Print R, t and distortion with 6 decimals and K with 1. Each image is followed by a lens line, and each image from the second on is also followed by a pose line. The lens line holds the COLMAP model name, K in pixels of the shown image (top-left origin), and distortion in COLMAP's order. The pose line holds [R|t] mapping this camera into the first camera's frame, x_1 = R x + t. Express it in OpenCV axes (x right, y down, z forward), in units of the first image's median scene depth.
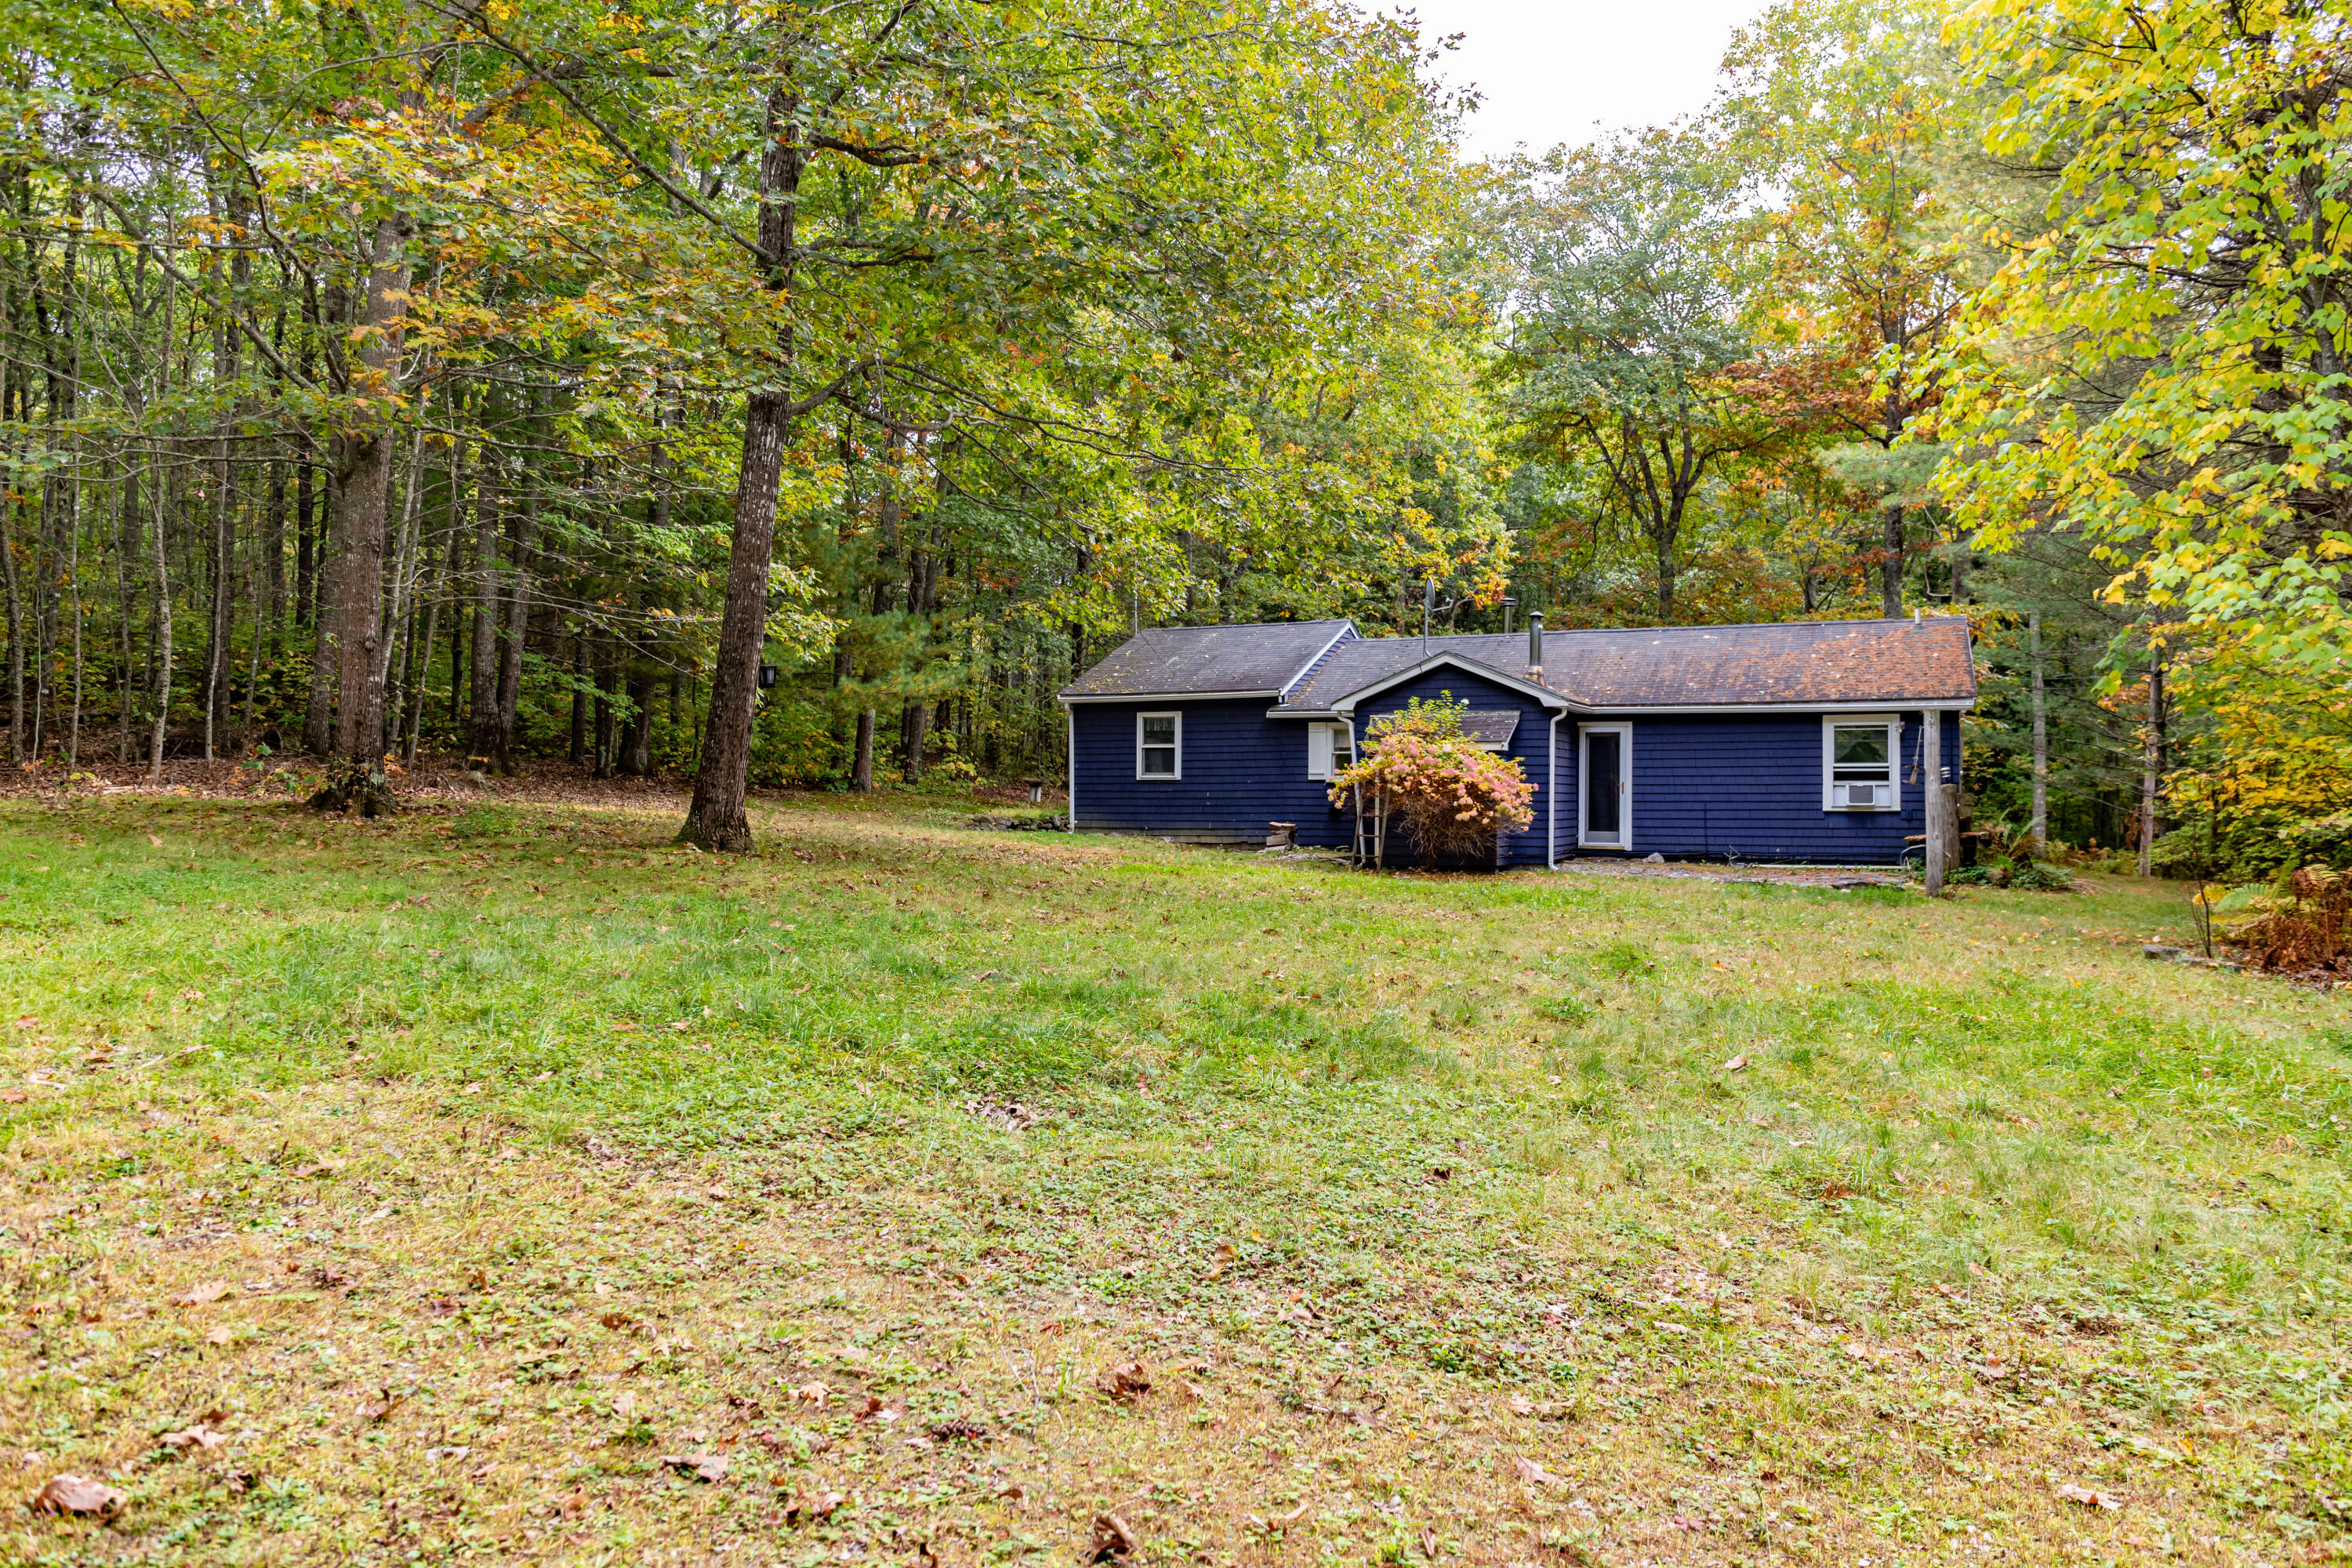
lens RADIAL K [[1632.1, 0, 1176.0], [0, 1632.1, 784.0], [0, 0, 1]] dist [-0.001401, -0.001843]
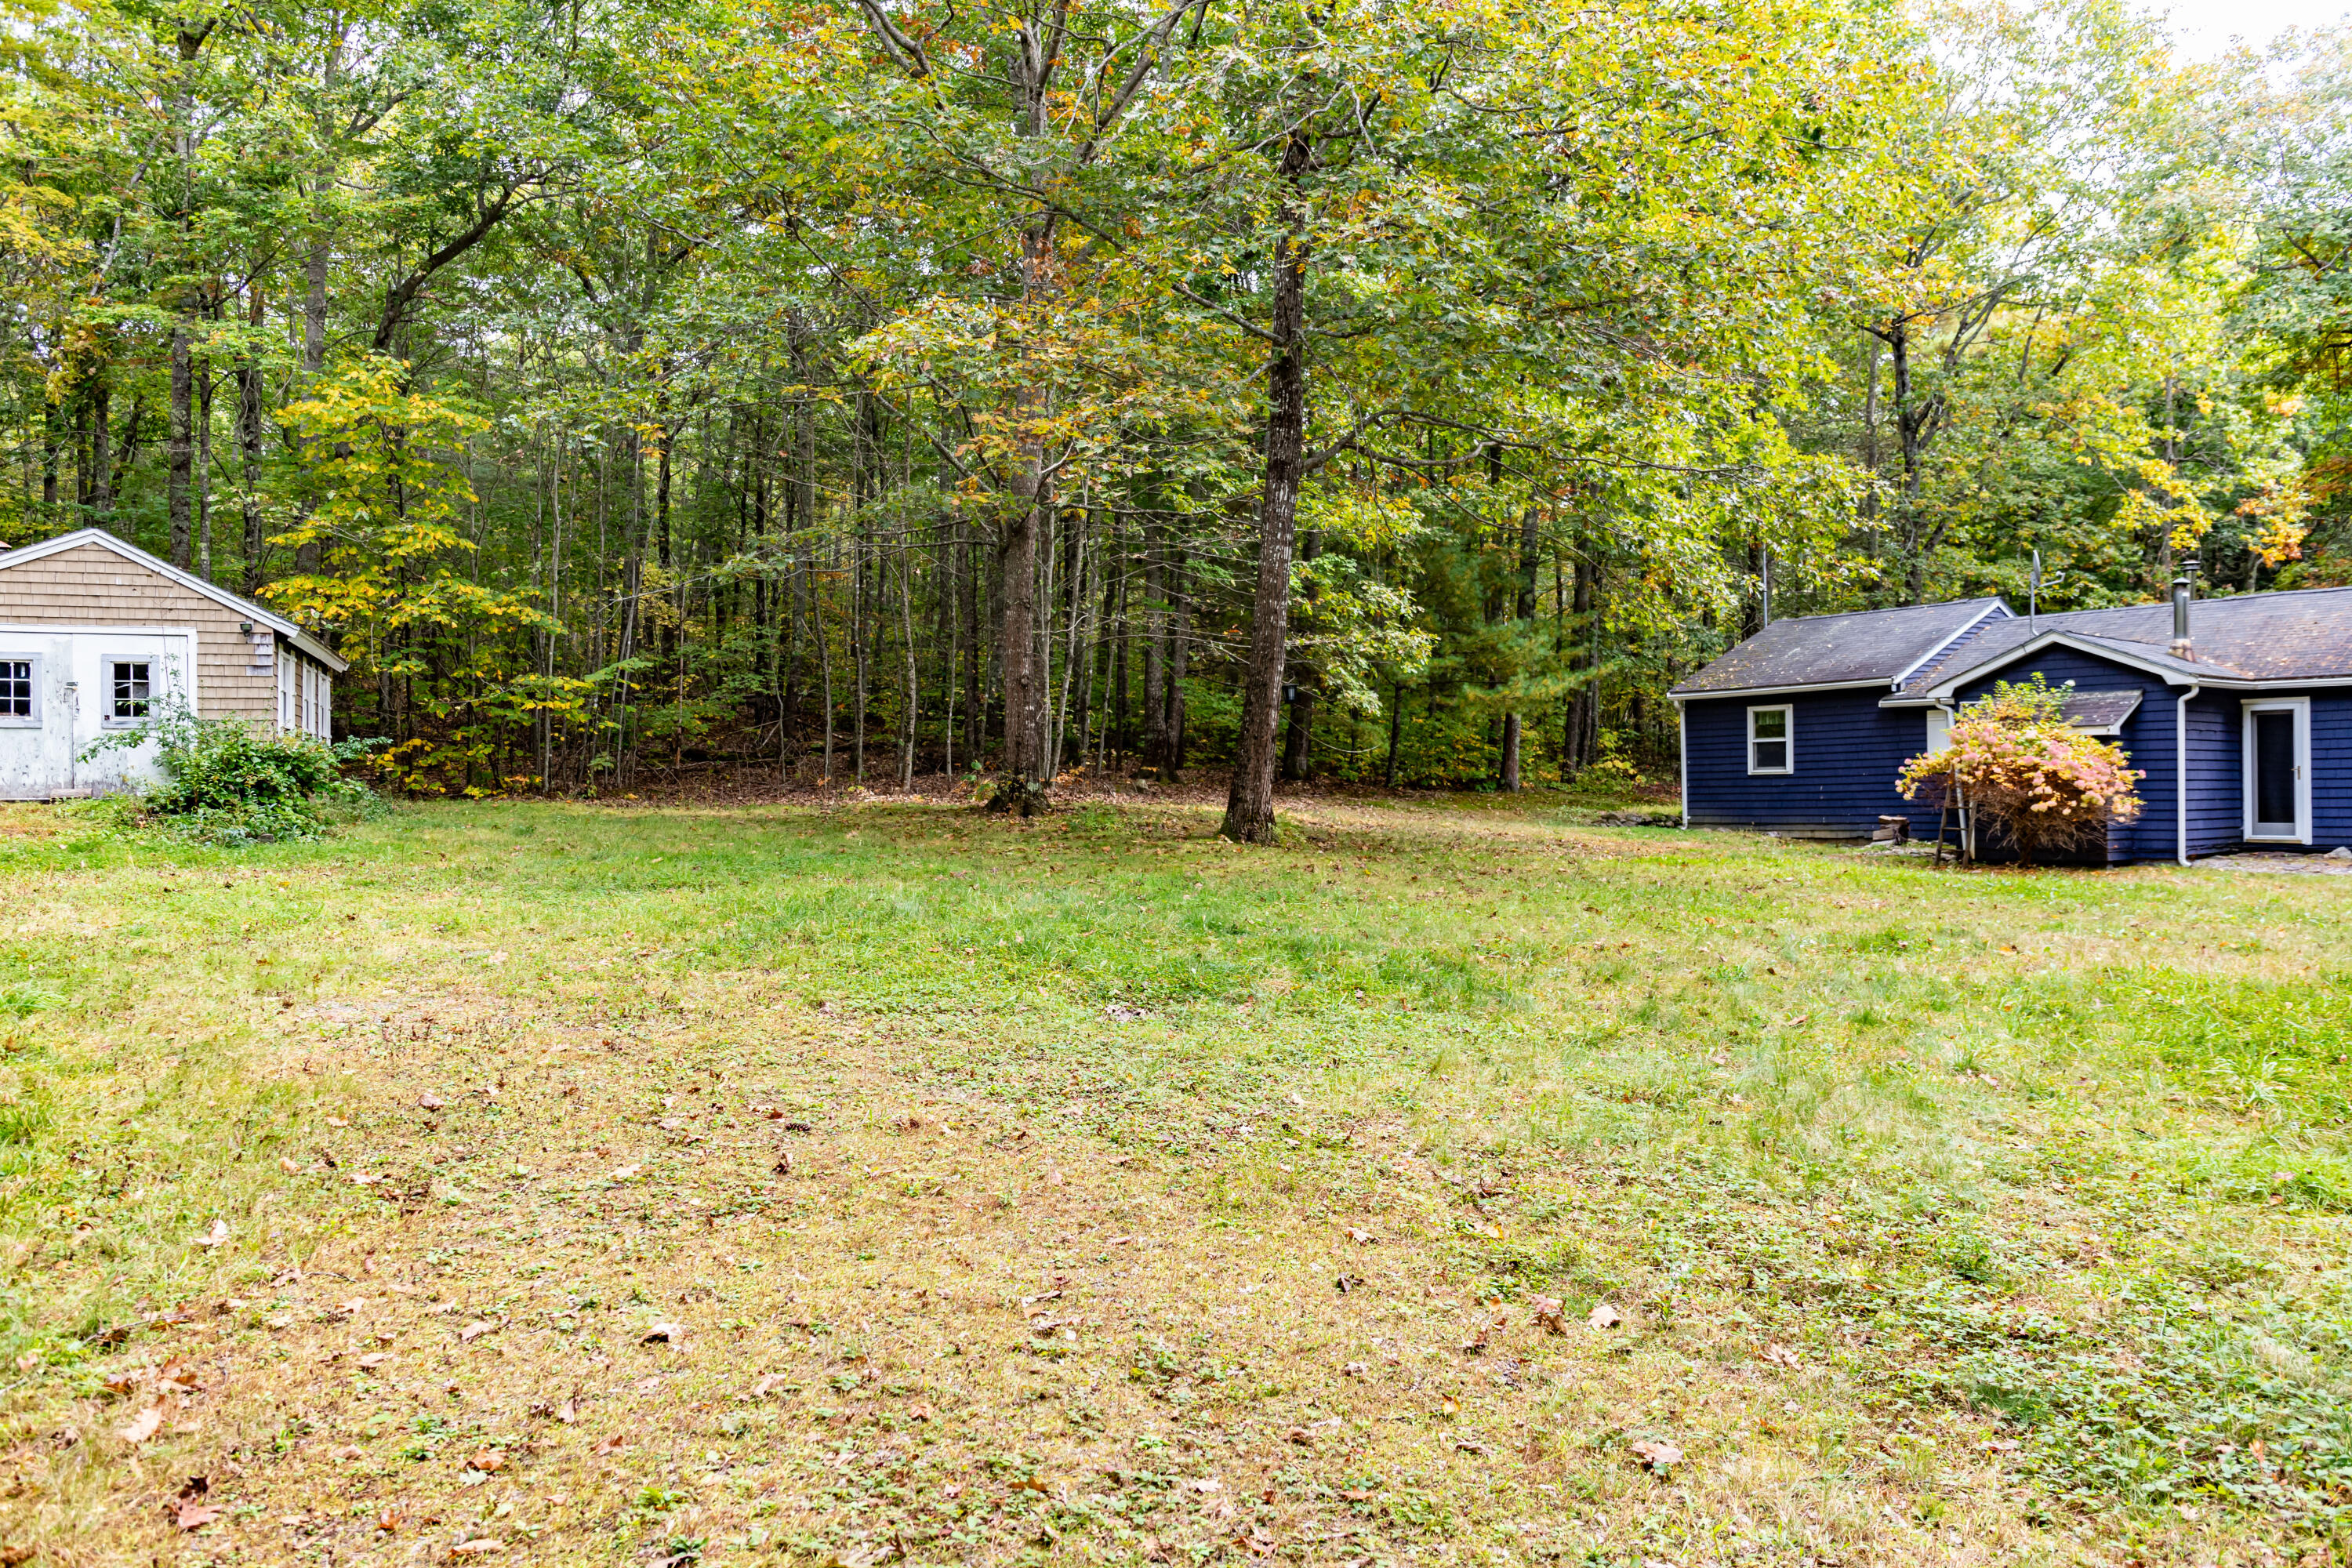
lens RADIAL K [[1665.8, 0, 1176.0], [0, 1665.8, 784.0], [0, 0, 1]] dist [-0.000486, -0.000829]
pose [[0.885112, -0.017973, -0.465032, 0.159033], [0.017370, 0.999834, -0.005580, 0.002992], [0.465055, -0.003139, 0.885276, -0.067592]]
